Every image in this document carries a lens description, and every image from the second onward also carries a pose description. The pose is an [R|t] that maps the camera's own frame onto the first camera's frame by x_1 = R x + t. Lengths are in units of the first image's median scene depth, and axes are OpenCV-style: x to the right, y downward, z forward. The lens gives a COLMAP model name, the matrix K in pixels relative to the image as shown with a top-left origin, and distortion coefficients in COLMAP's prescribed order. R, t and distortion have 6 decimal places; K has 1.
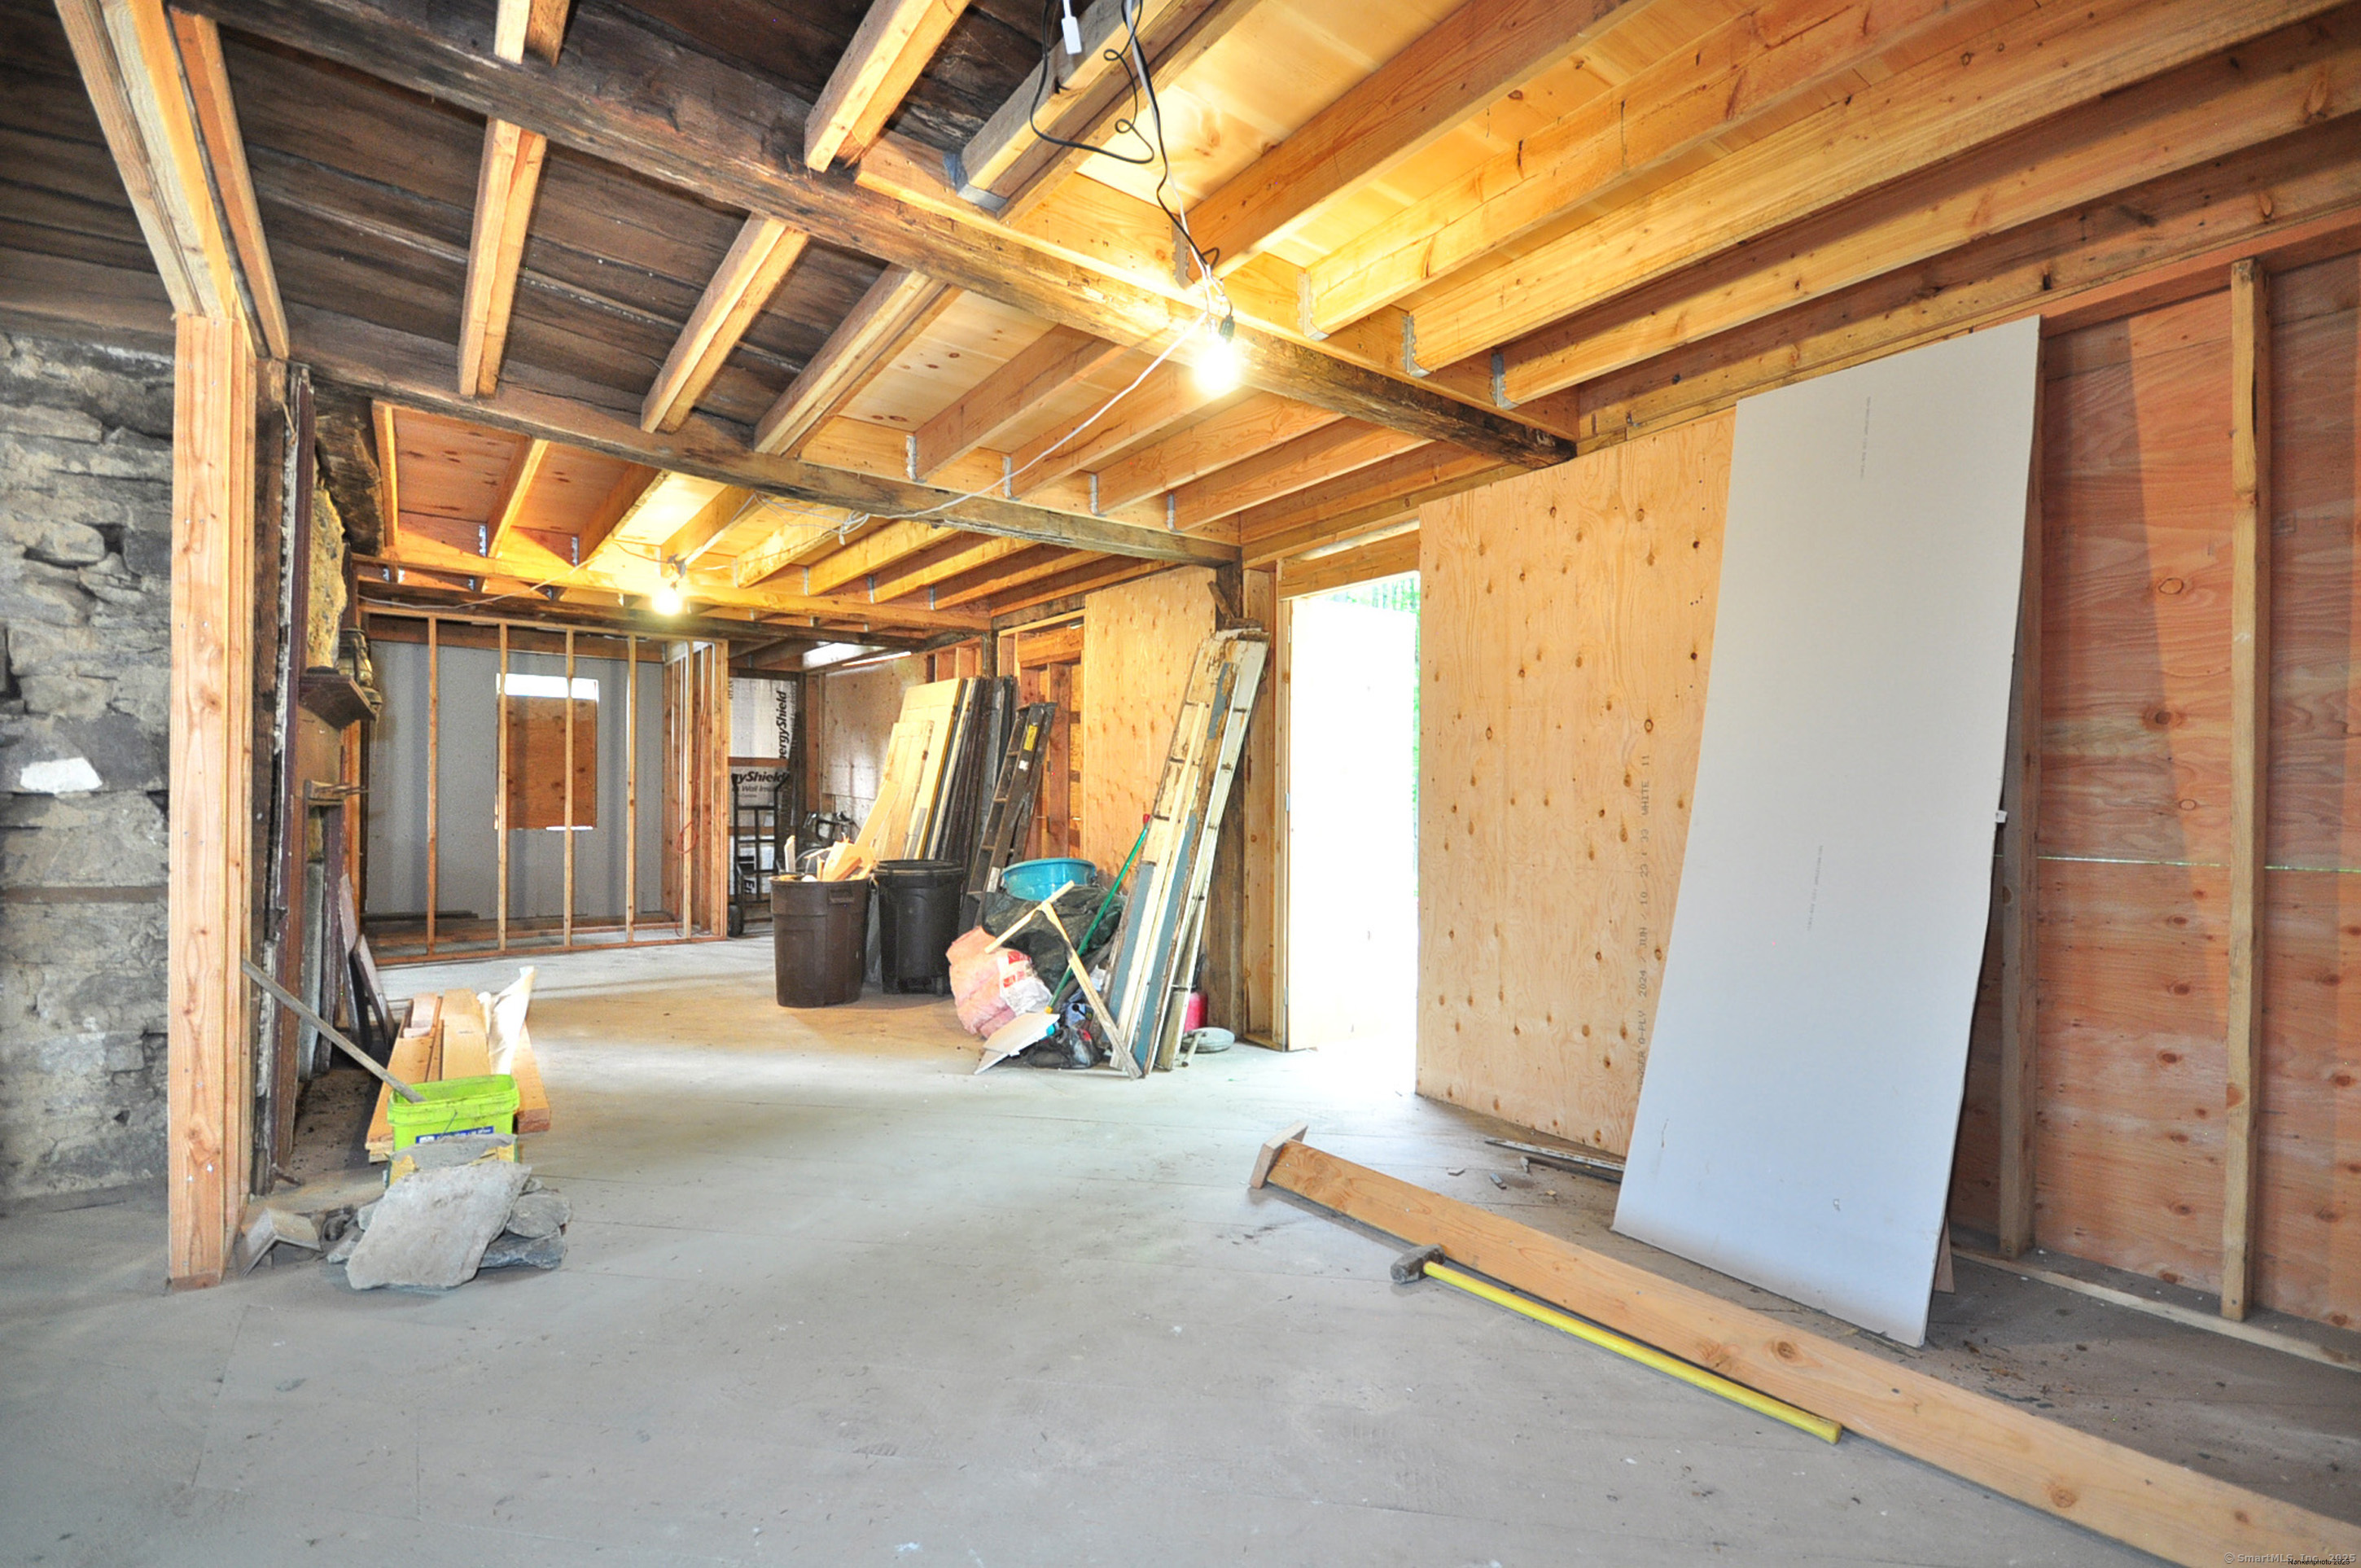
lens RADIAL K [[1027.3, 0, 1193.4], [0, 1027.3, 799.0], [0, 0, 1]] dist [0.000155, -0.007130]
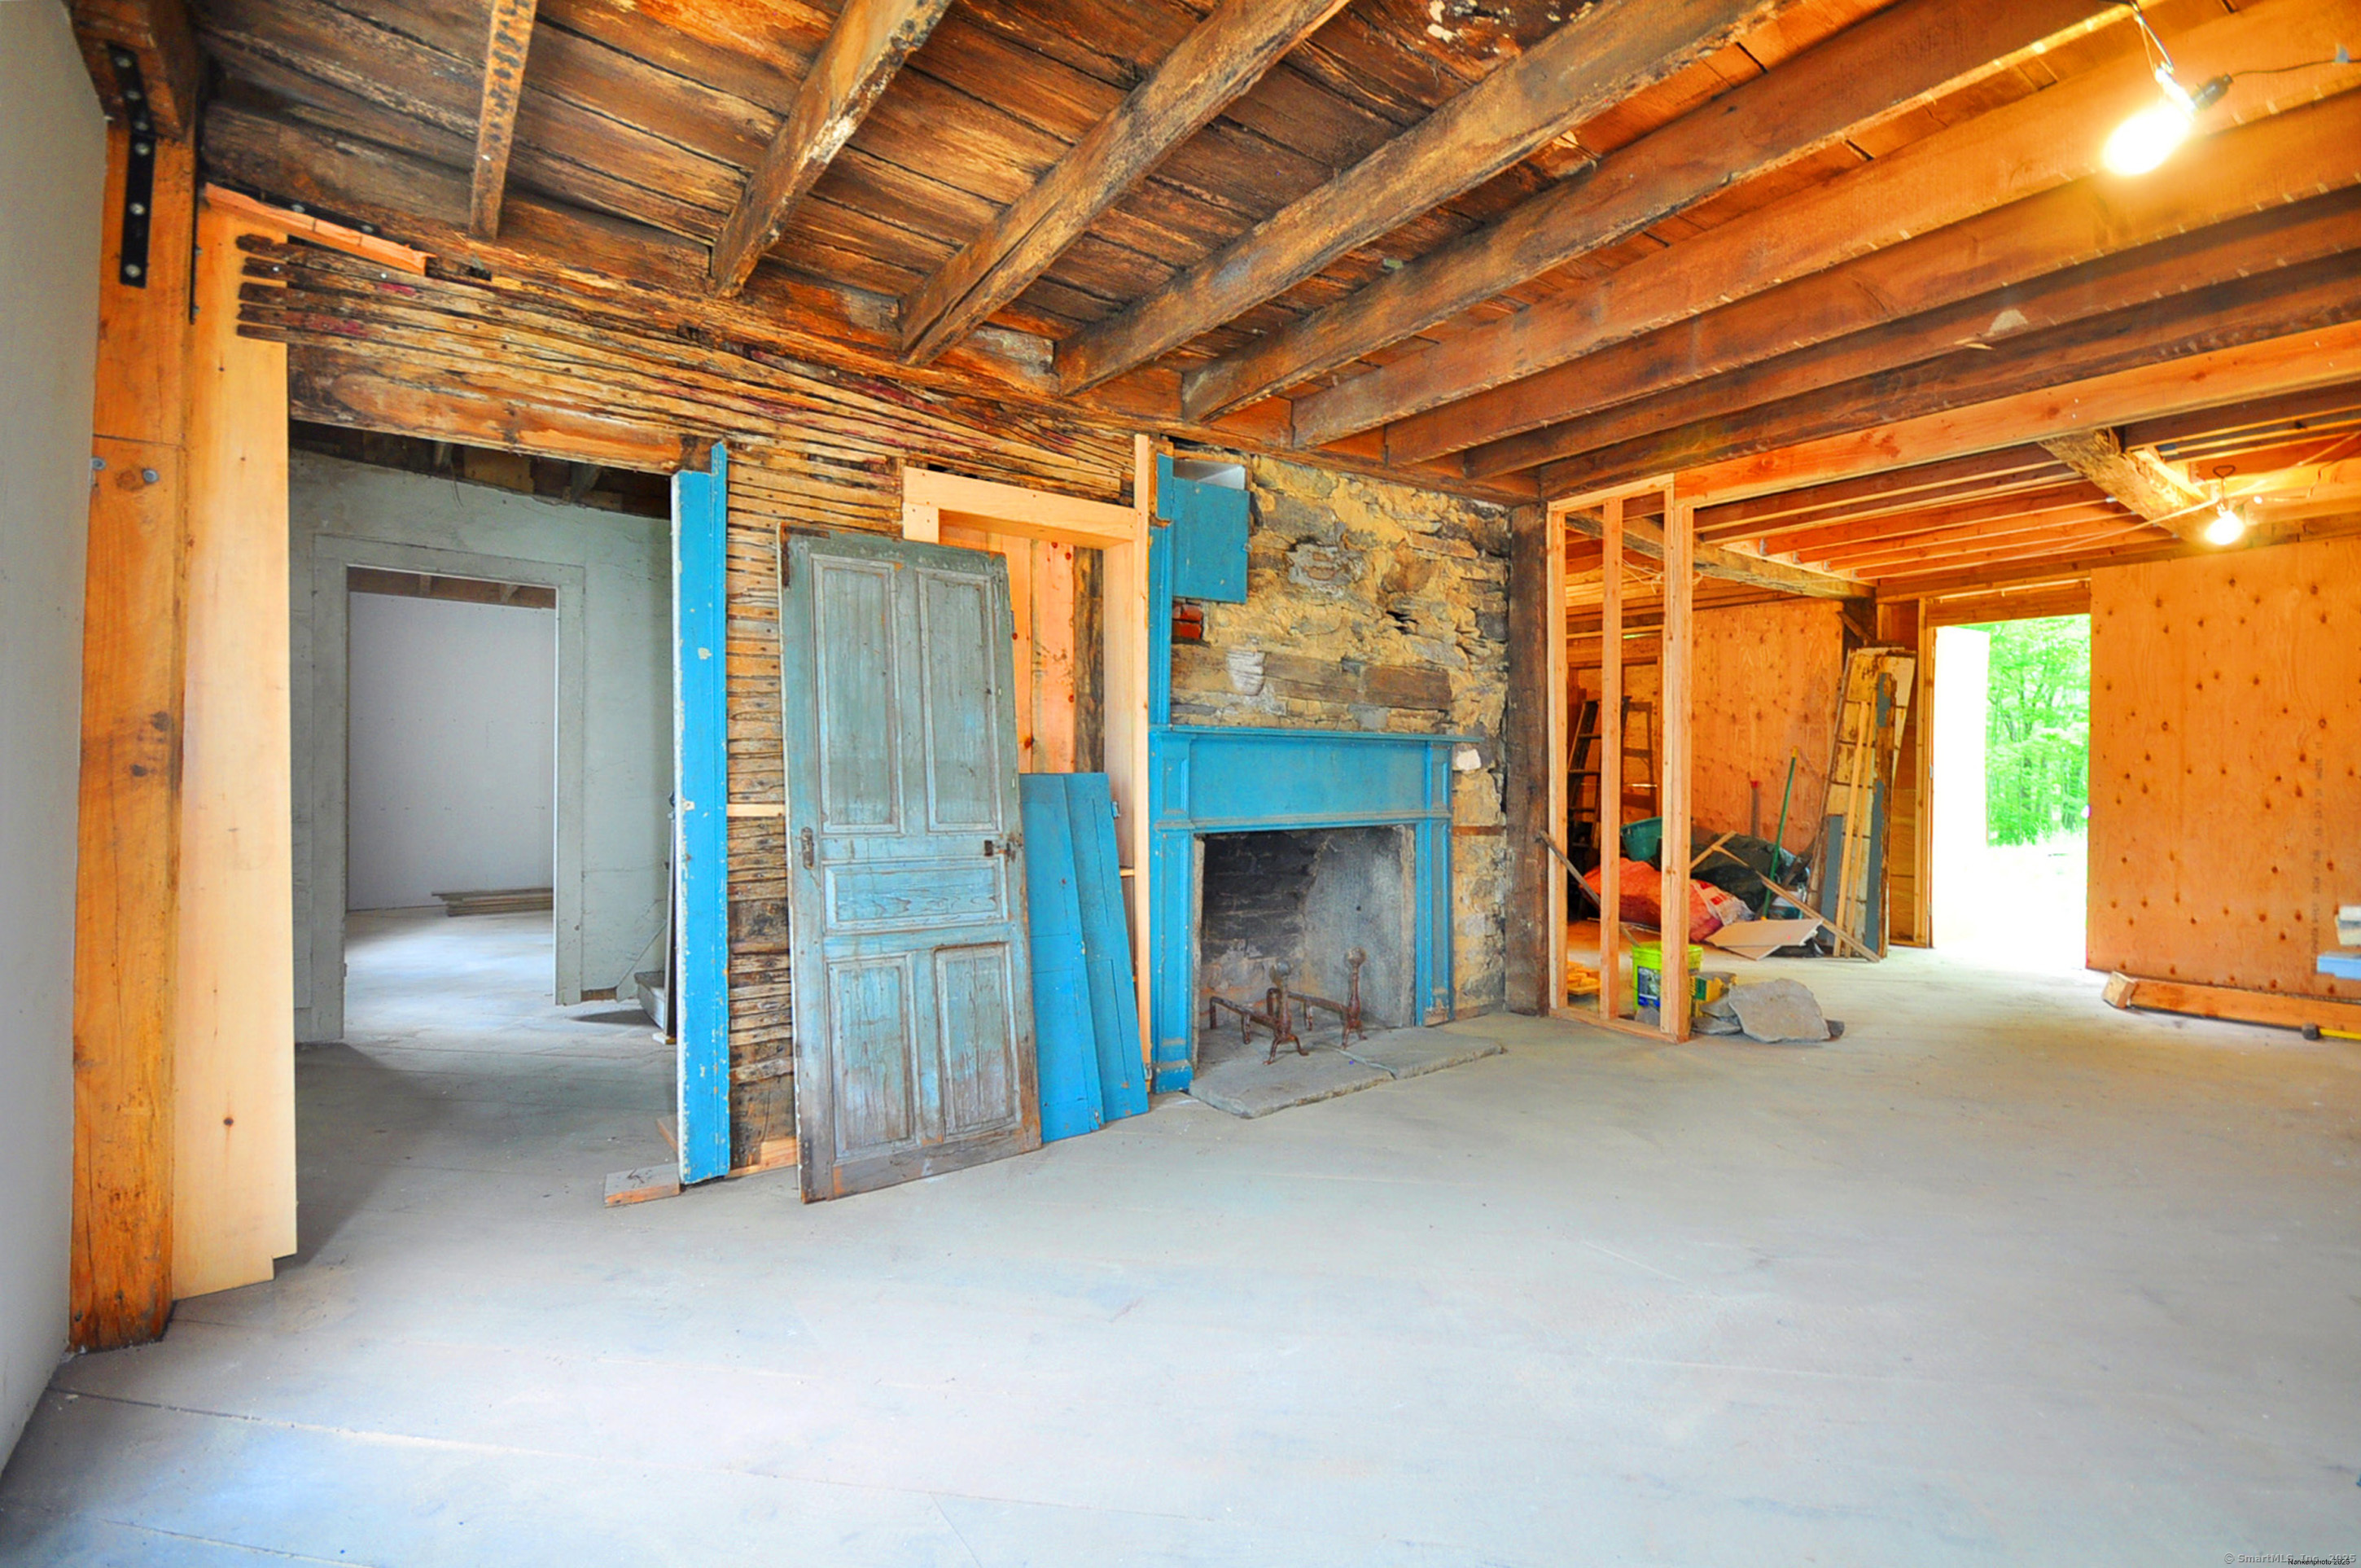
lens RADIAL K [[1027.3, 0, 1189.5], [0, 1027.3, 787.2], [0, 0, 1]] dist [0.000155, -0.007130]
pose [[0.999977, -0.004181, -0.005264, -1.539859], [0.004280, 0.999810, 0.019011, -0.012278], [0.005183, -0.019033, 0.999805, -0.689479]]
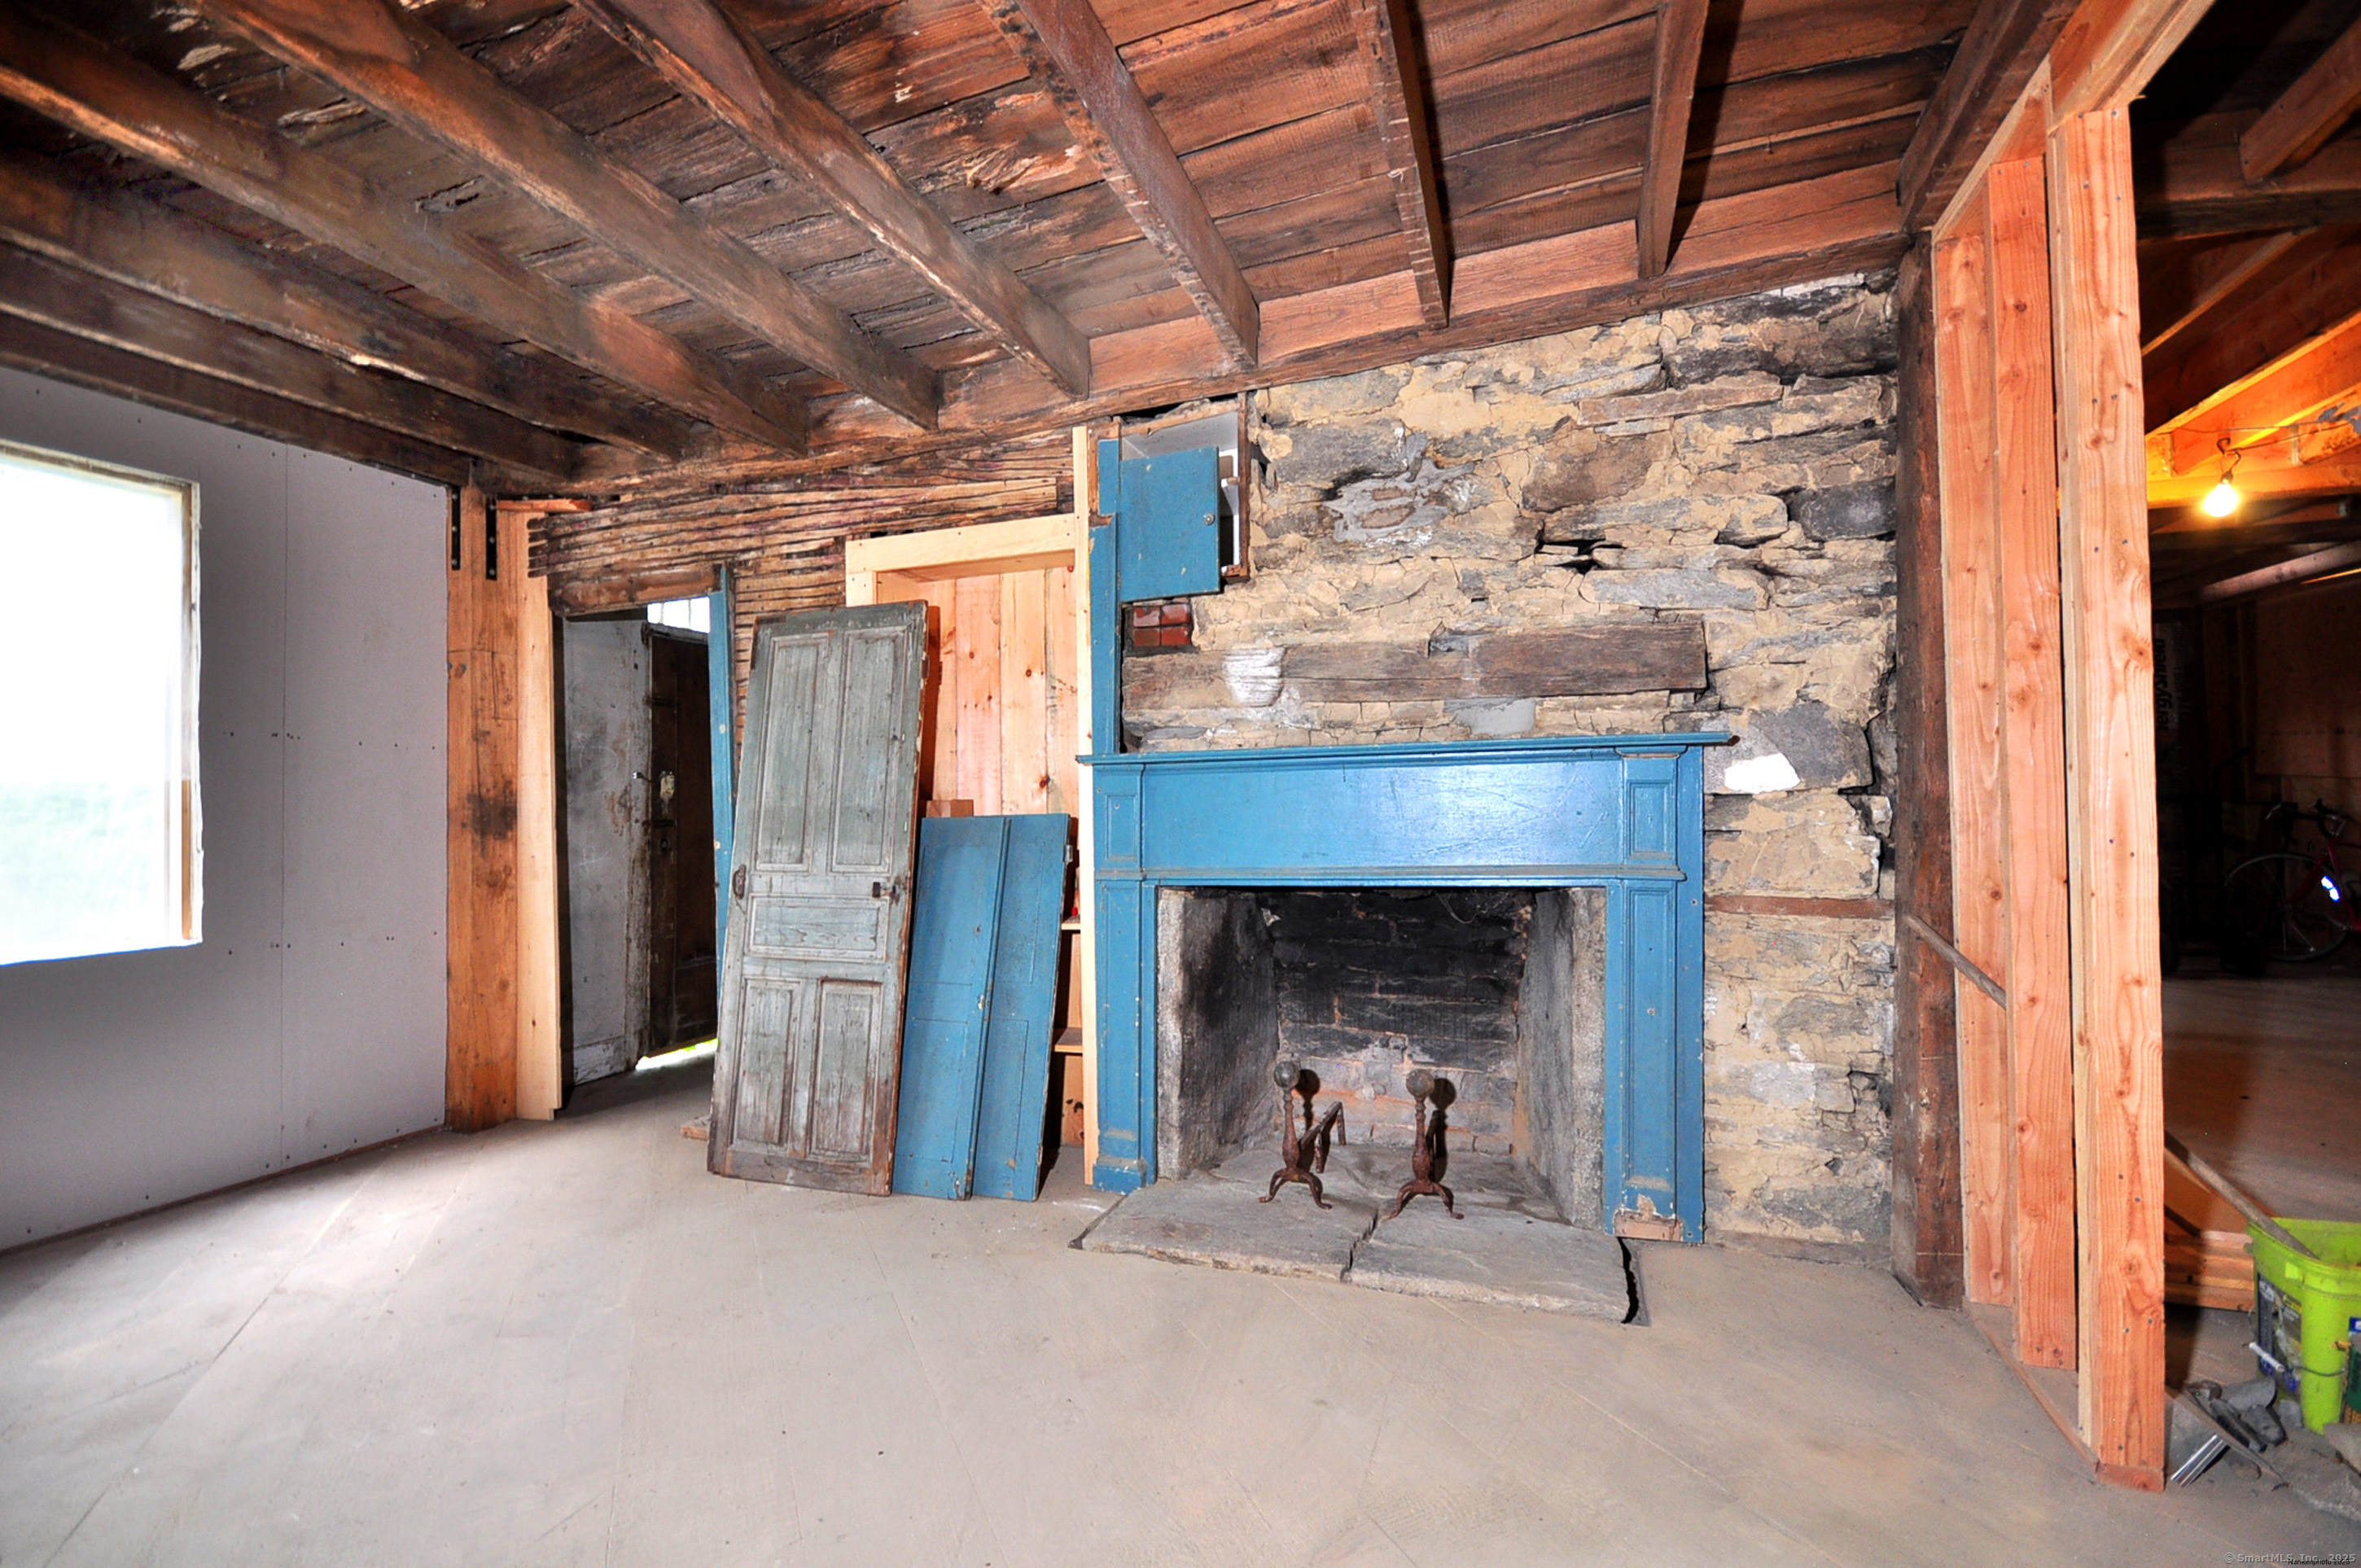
lens RADIAL K [[1027.3, 0, 1184.0], [0, 1027.3, 801.4], [0, 0, 1]] dist [0.000155, -0.007130]
pose [[0.552351, -0.023983, -0.833266, -0.625674], [0.028300, 0.999549, -0.010010, -0.004091], [0.833131, -0.018052, 0.552781, 0.060570]]
